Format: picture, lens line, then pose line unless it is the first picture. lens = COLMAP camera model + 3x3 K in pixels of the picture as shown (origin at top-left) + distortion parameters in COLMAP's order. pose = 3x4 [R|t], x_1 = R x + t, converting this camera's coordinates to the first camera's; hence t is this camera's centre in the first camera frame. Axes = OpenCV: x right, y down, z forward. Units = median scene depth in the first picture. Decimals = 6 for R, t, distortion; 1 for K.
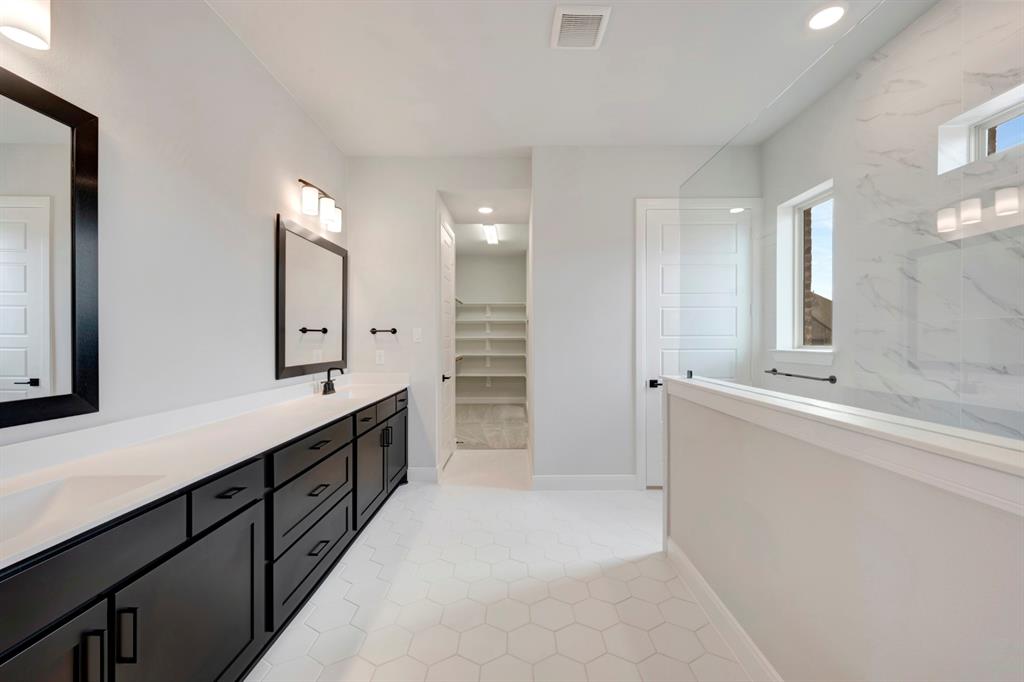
lens RADIAL K [[409.7, 0, 517.3], [0, 409.7, 341.1], [0, 0, 1]] dist [0.000042, -0.000214]
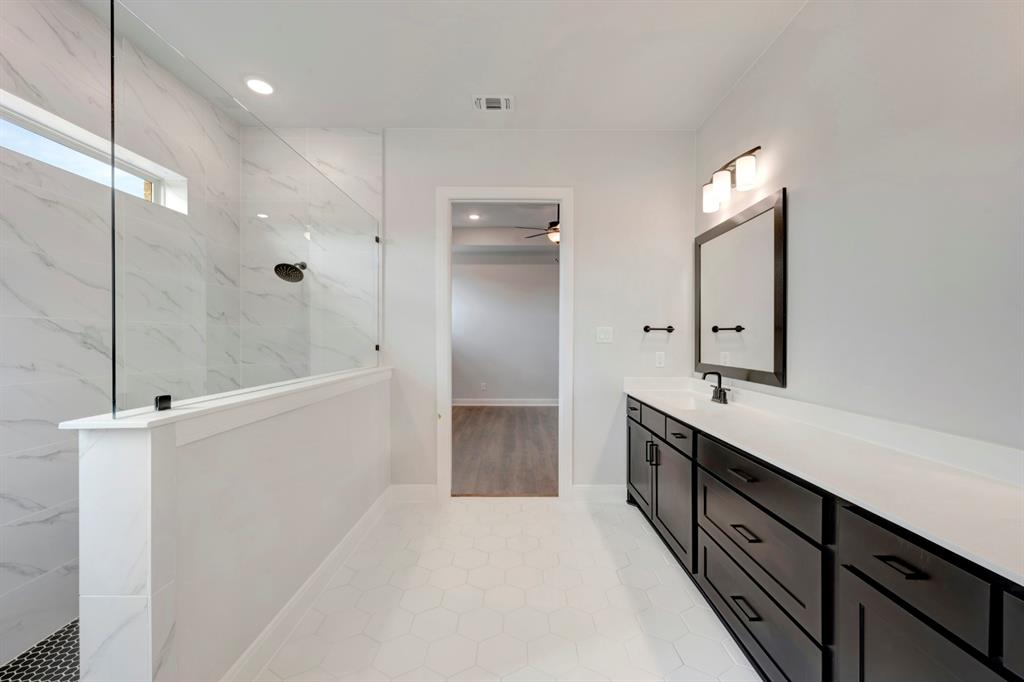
lens RADIAL K [[409.7, 0, 517.3], [0, 409.7, 341.1], [0, 0, 1]] dist [0.000042, -0.000214]
pose [[-0.999928, 0.000023, 0.012024, -0.067396], [0.000095, 0.999982, 0.005992, -0.002312], [-0.012023, 0.005993, -0.999910, 1.940751]]
